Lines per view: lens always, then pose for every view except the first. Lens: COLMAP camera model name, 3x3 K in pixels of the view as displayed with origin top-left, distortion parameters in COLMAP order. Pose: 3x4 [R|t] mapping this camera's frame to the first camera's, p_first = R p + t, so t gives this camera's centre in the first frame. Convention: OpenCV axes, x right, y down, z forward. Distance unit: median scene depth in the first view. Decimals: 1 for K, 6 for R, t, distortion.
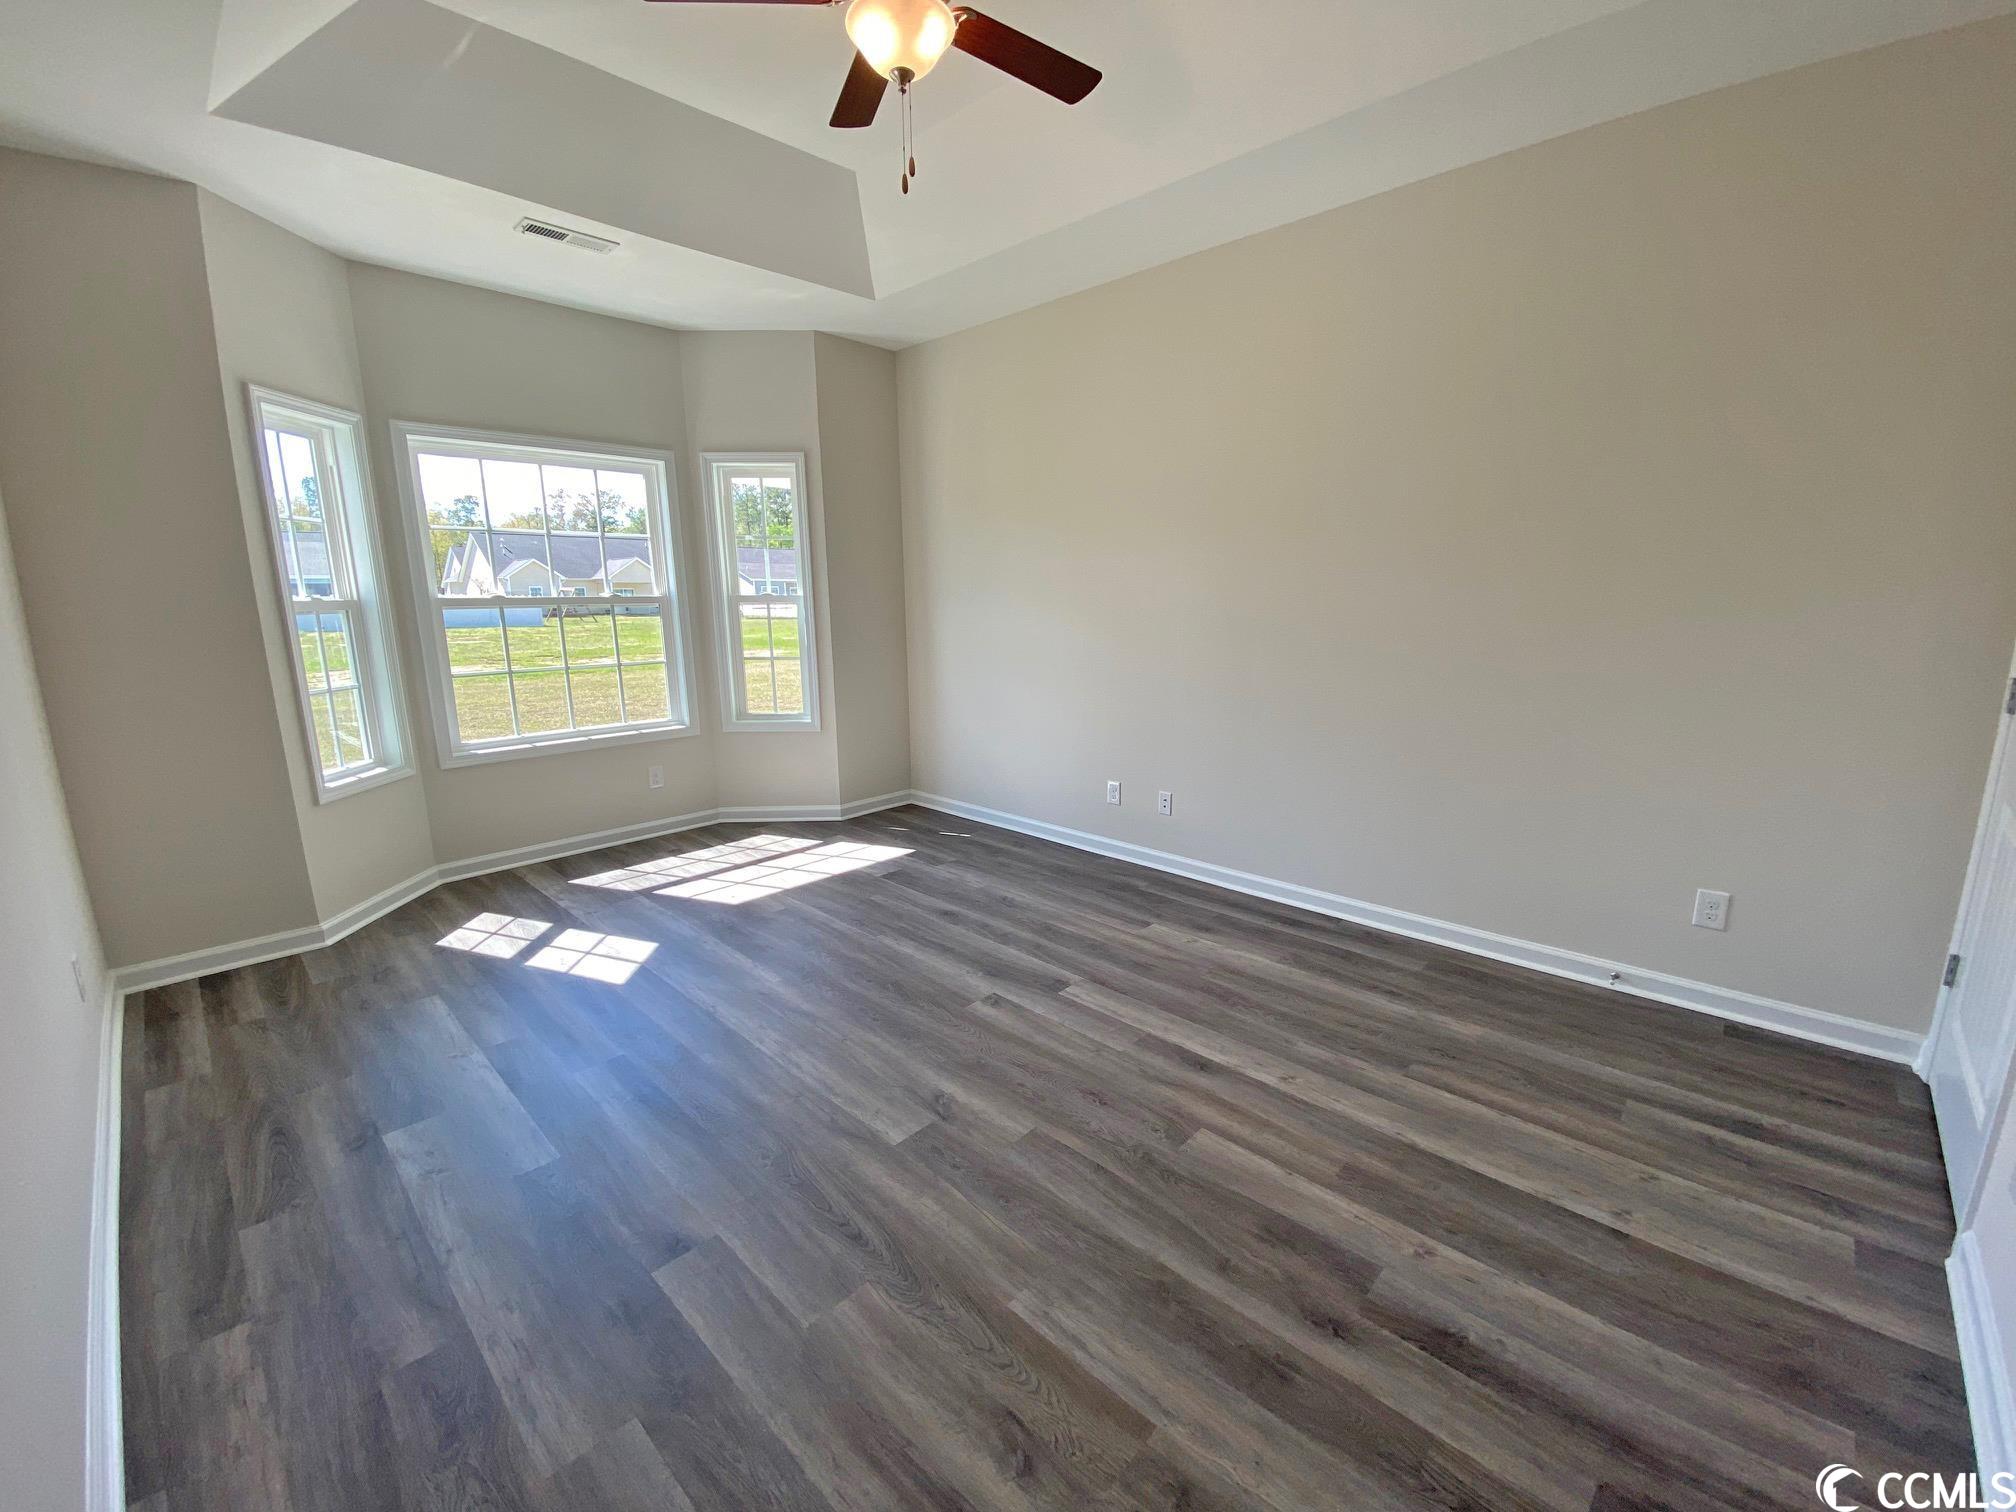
lens RADIAL K [[802.0, 0, 1004.3], [0, 802.0, 761.8], [0, 0, 1]] dist [0.001143, -0.011074]
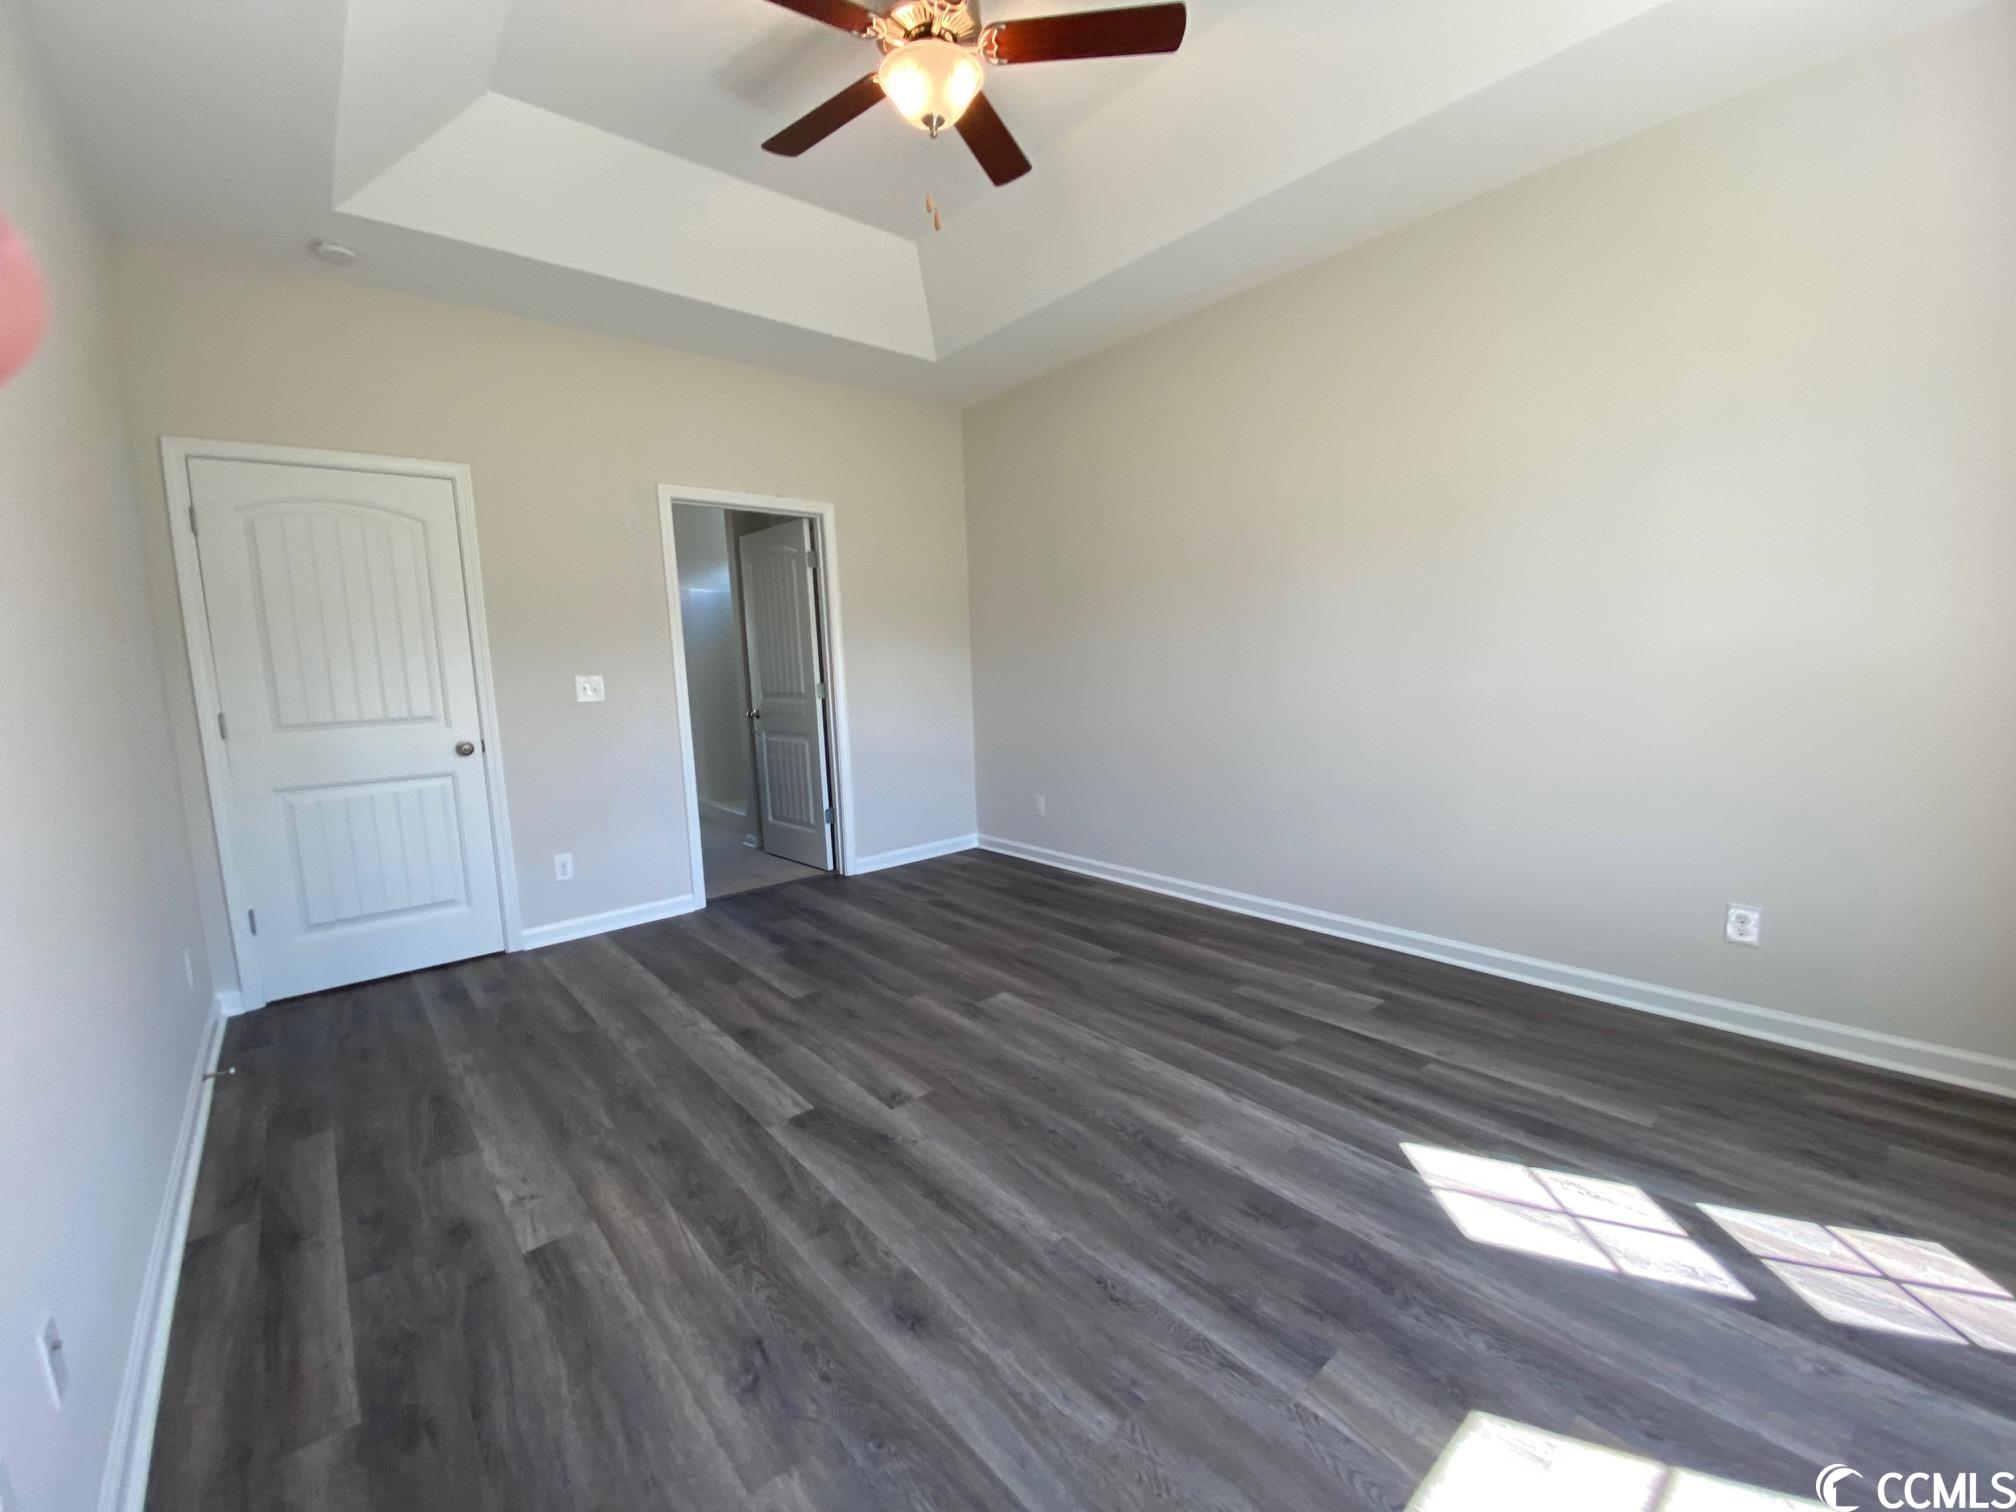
lens RADIAL K [[802.0, 0, 1004.3], [0, 802.0, 761.8], [0, 0, 1]] dist [0.001143, -0.011074]
pose [[-0.994157, 0.030535, 0.103534, -0.242603], [0.062767, 0.943856, 0.324339, -0.324172], [-0.087817, 0.328943, -0.940258, 1.814379]]
